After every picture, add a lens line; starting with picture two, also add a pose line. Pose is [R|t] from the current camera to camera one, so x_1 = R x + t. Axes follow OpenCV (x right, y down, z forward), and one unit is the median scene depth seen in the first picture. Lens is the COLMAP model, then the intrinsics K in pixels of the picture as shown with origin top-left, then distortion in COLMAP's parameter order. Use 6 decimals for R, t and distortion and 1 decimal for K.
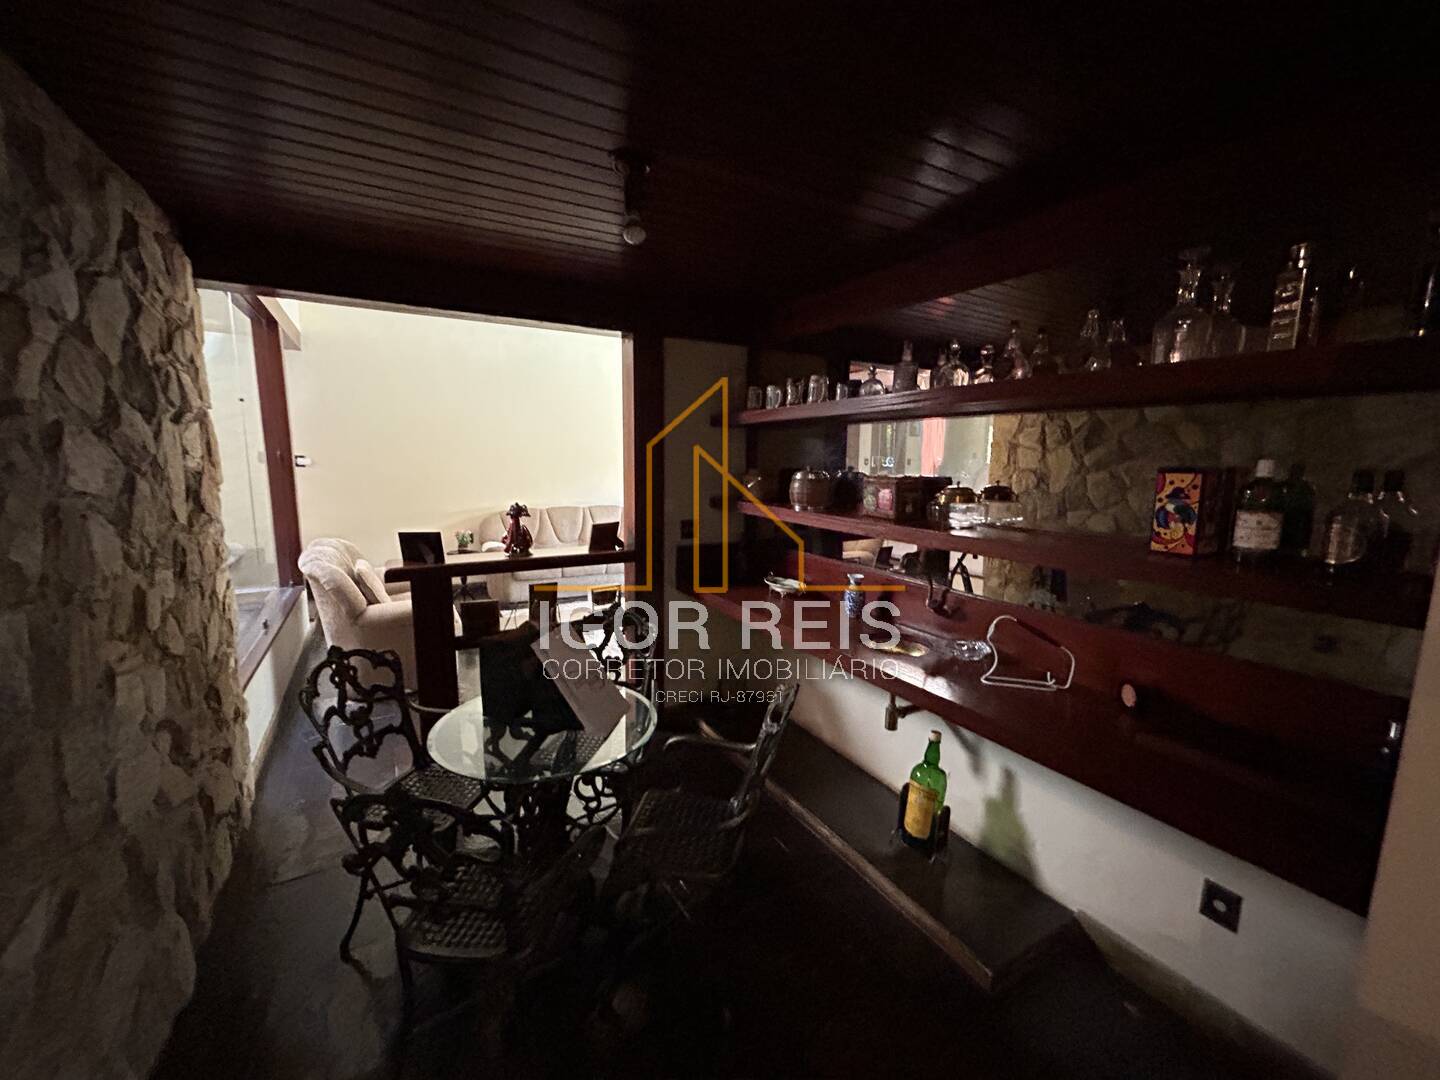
lens RADIAL K [[581.0, 0, 719.6], [0, 581.0, 543.3], [0, 0, 1]] dist [-0.005403, 0.006749]
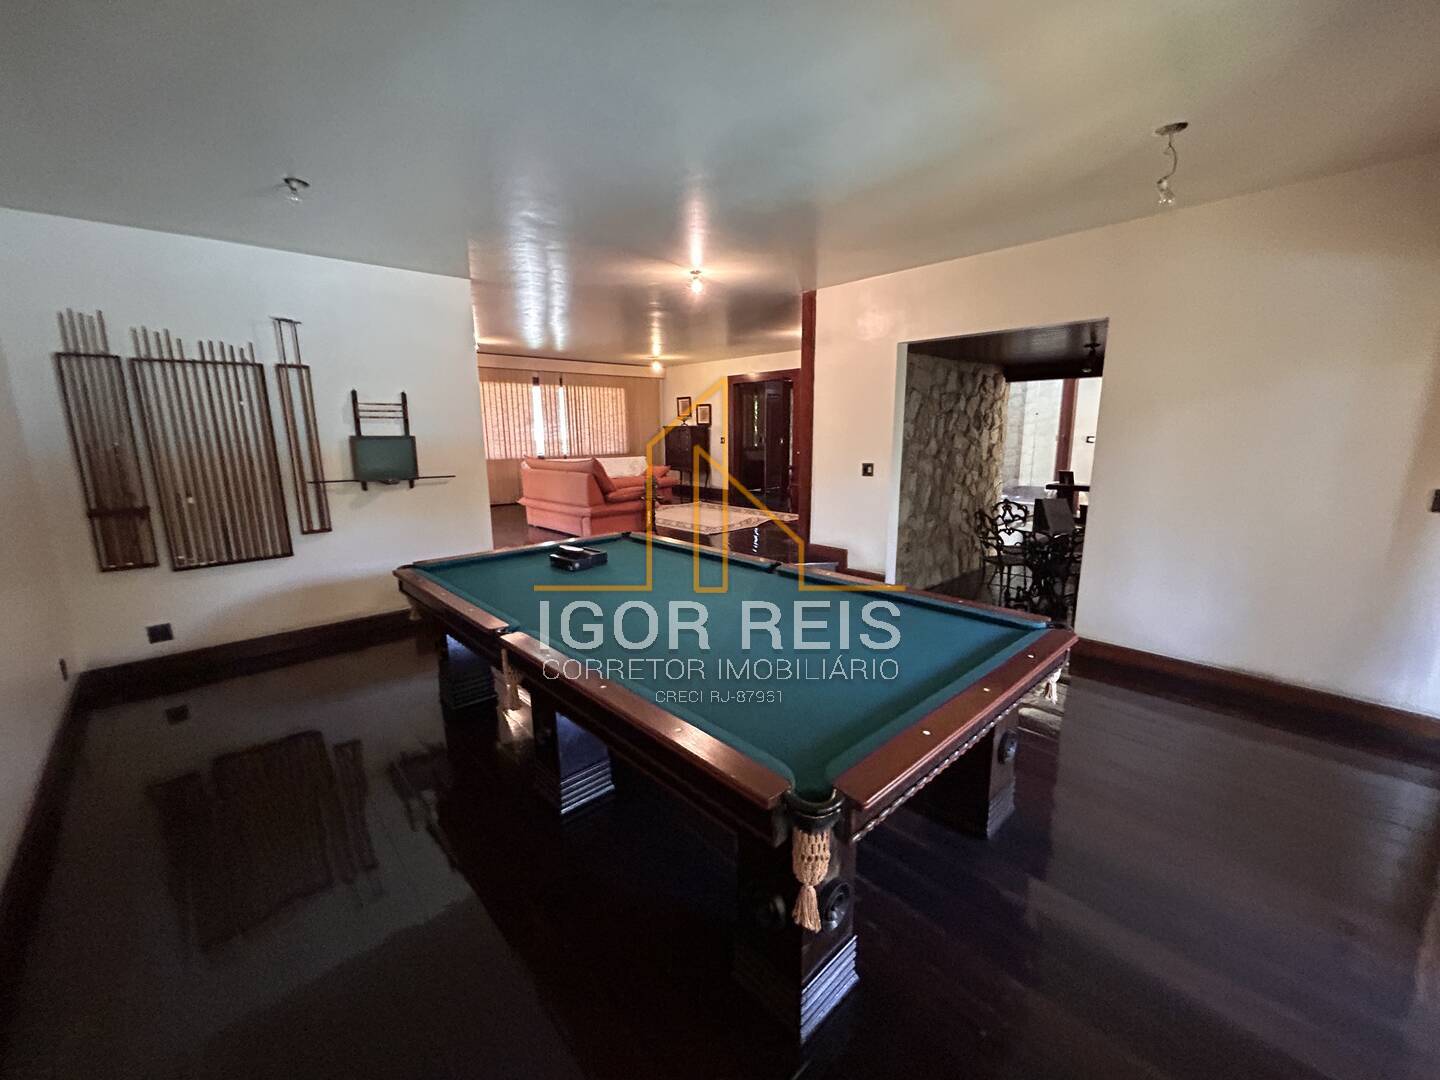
lens RADIAL K [[581.0, 0, 719.6], [0, 581.0, 543.3], [0, 0, 1]] dist [-0.005403, 0.006749]
pose [[0.228266, 0.170346, -0.958581, 2.239181], [-0.130416, 0.981051, 0.143284, 0.175985], [0.964824, 0.092308, 0.246156, -1.397071]]
